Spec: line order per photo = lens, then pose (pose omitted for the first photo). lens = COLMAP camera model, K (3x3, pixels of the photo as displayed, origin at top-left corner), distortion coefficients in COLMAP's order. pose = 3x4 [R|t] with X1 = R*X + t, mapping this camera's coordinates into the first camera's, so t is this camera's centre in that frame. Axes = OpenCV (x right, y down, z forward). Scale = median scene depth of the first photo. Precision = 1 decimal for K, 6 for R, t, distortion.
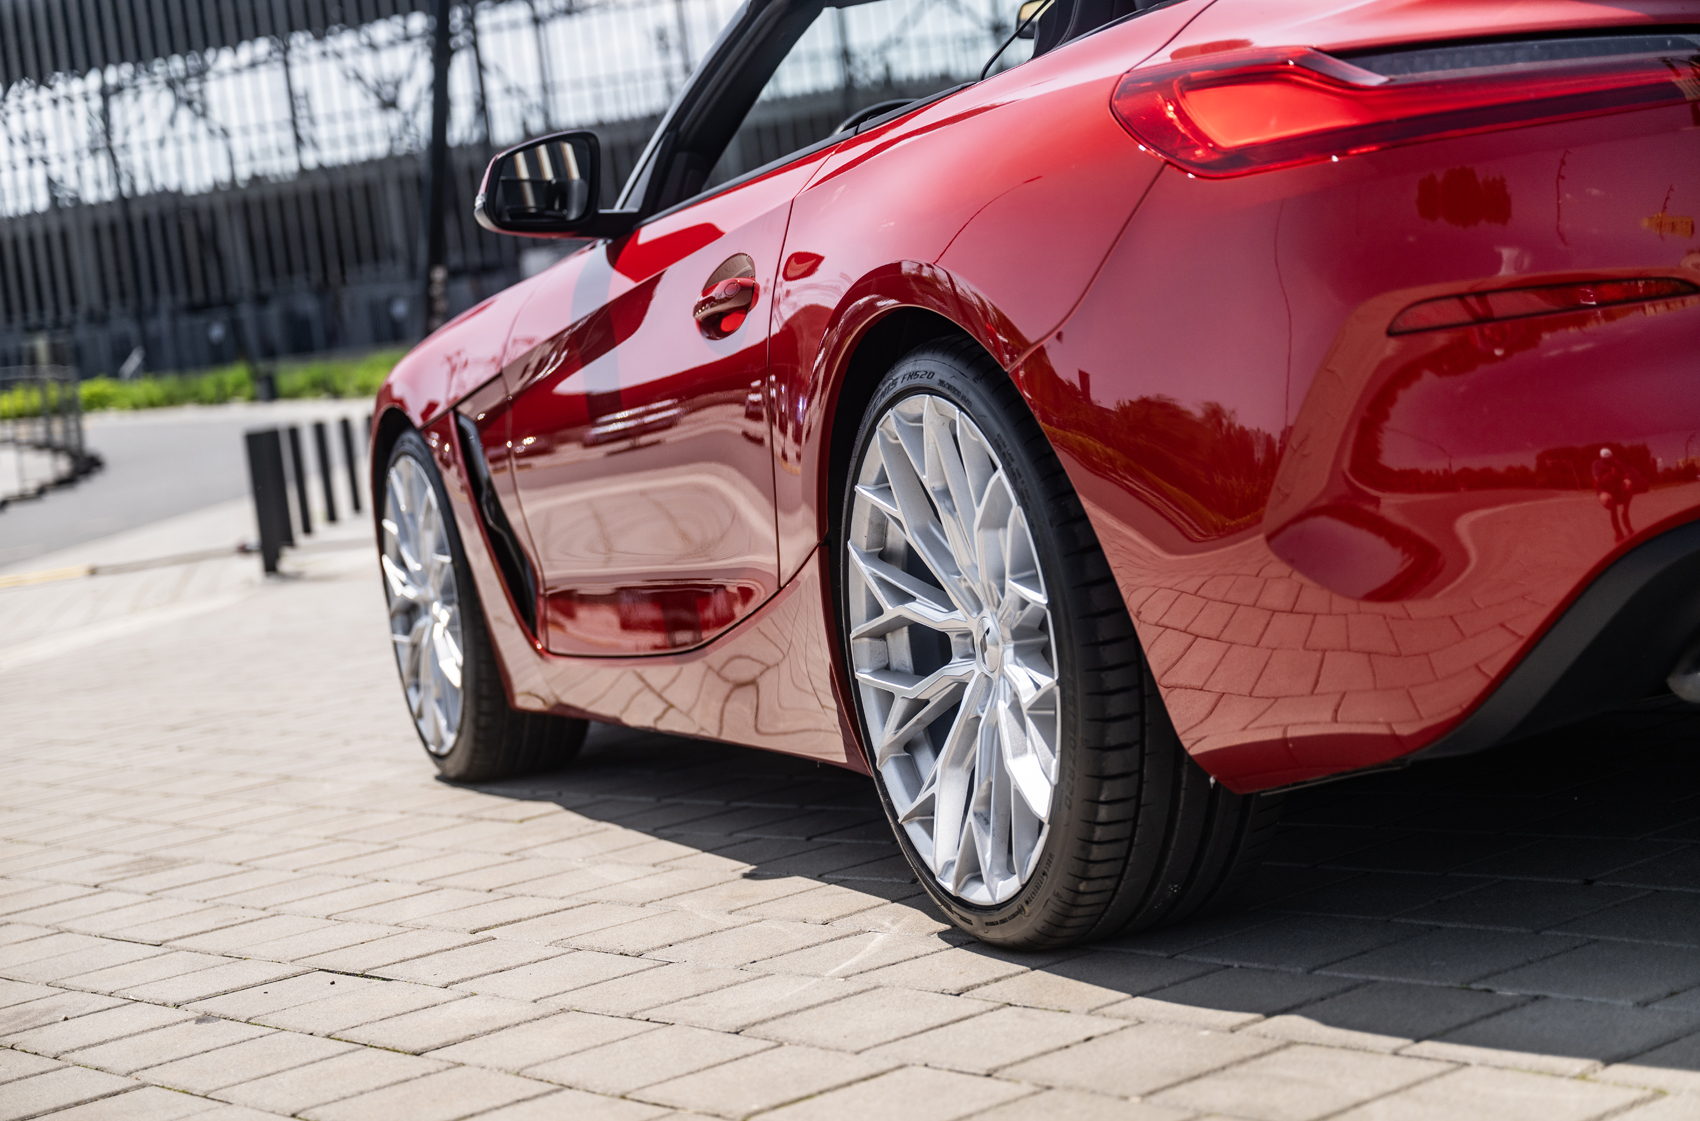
lens RADIAL K [[2962.6, 0, 850.0], [0, 2962.6, 560.5], [0, 0, 1]] dist [-0.003388, -0.028131]
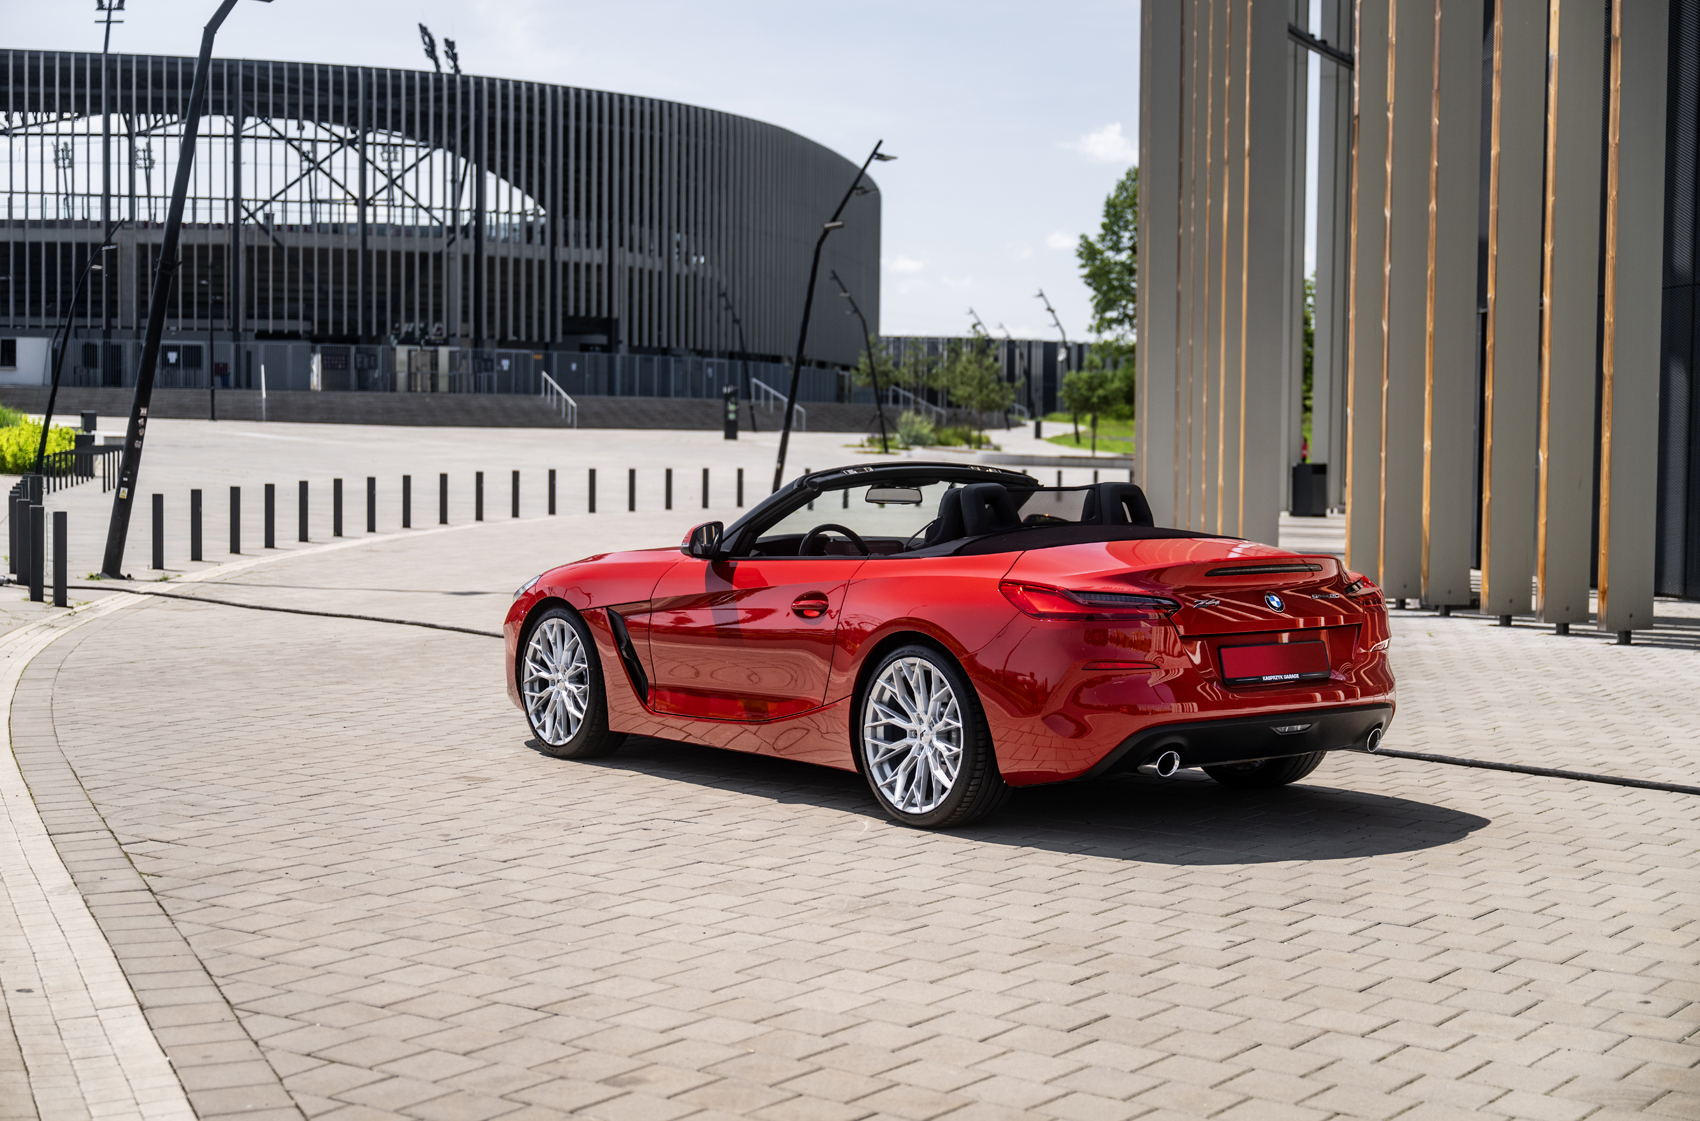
lens RADIAL K [[2417.7, 0, 850.0], [0, 2417.7, 560.5], [0, 0, 1]] dist [0.003075, -0.009227]
pose [[0.949800, 0.120098, 0.288888, -0.824124], [-0.111733, 0.992704, -0.045338, -0.032586], [-0.292226, 0.010784, 0.956289, -1.531937]]
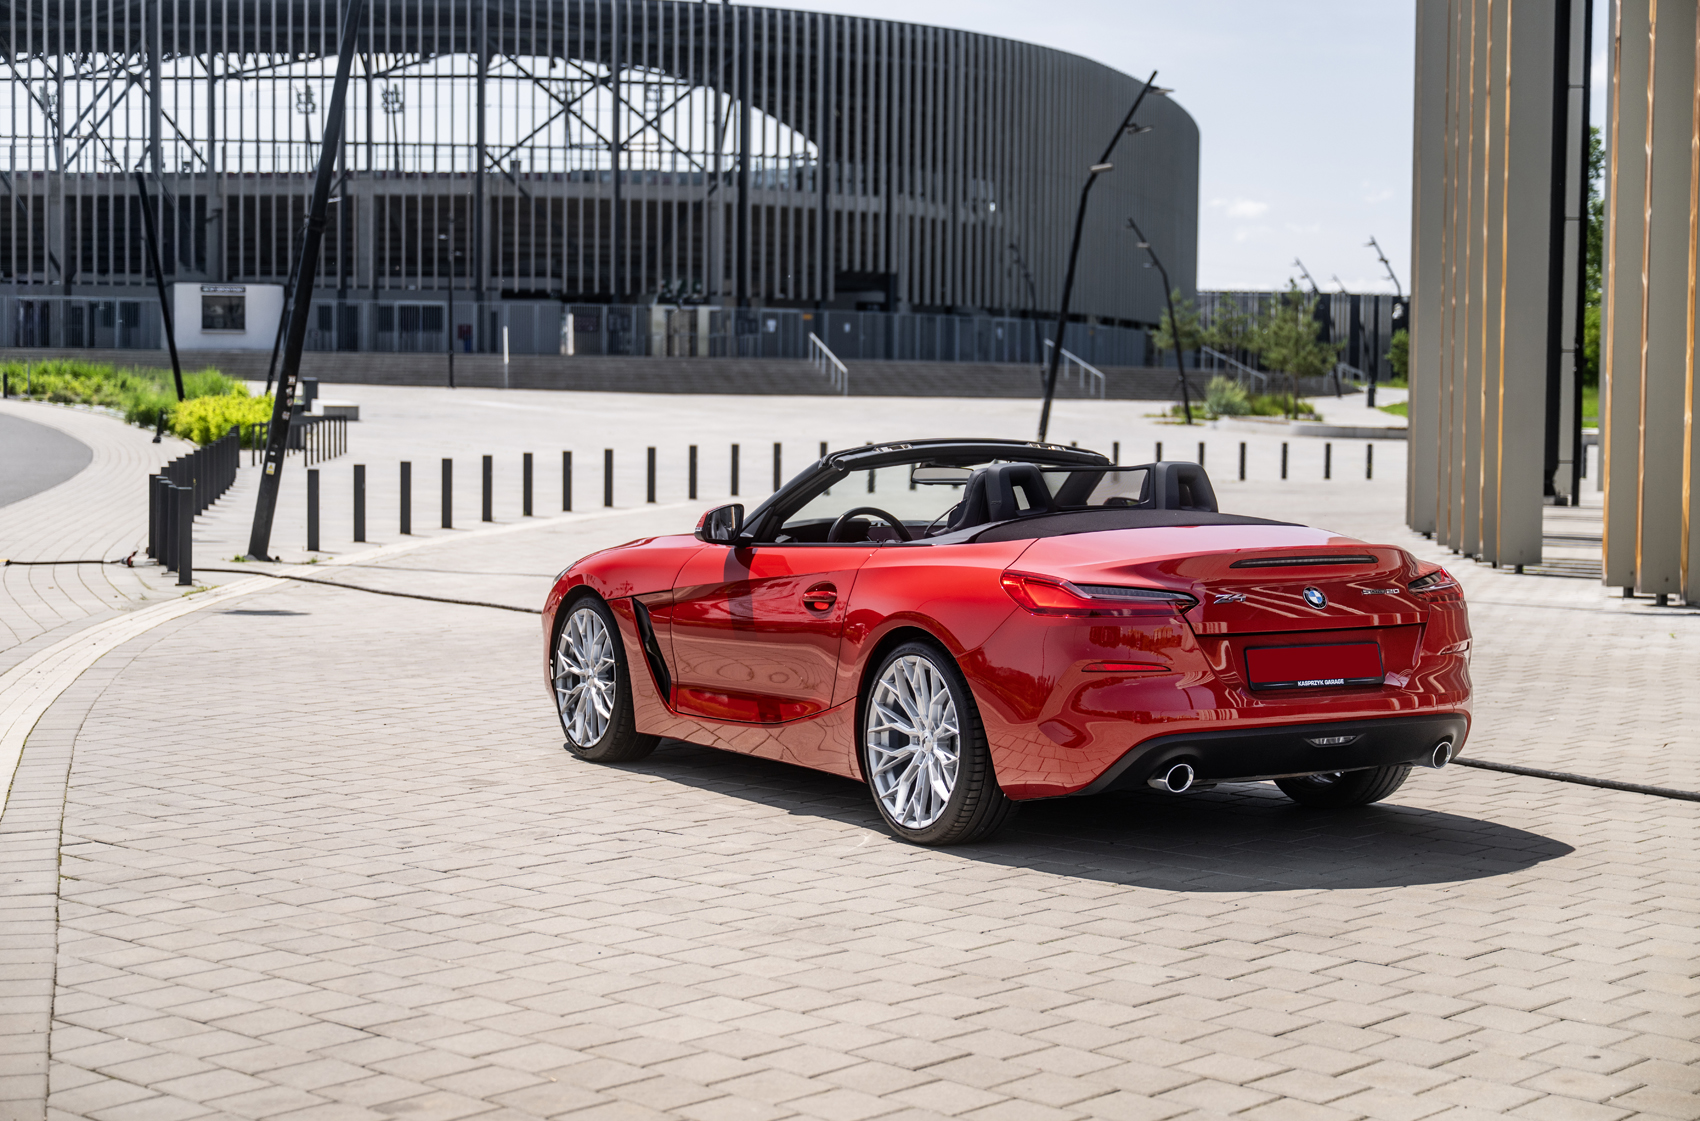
lens RADIAL K [[2714.3, 0, 850.0], [0, 2714.3, 560.5], [0, 0, 1]] dist [0.021110, -0.087441]
pose [[0.977618, 0.124629, 0.169504, -0.508158], [-0.122215, 0.992198, -0.024640, -0.074714], [-0.171252, 0.003373, 0.985221, -1.655027]]
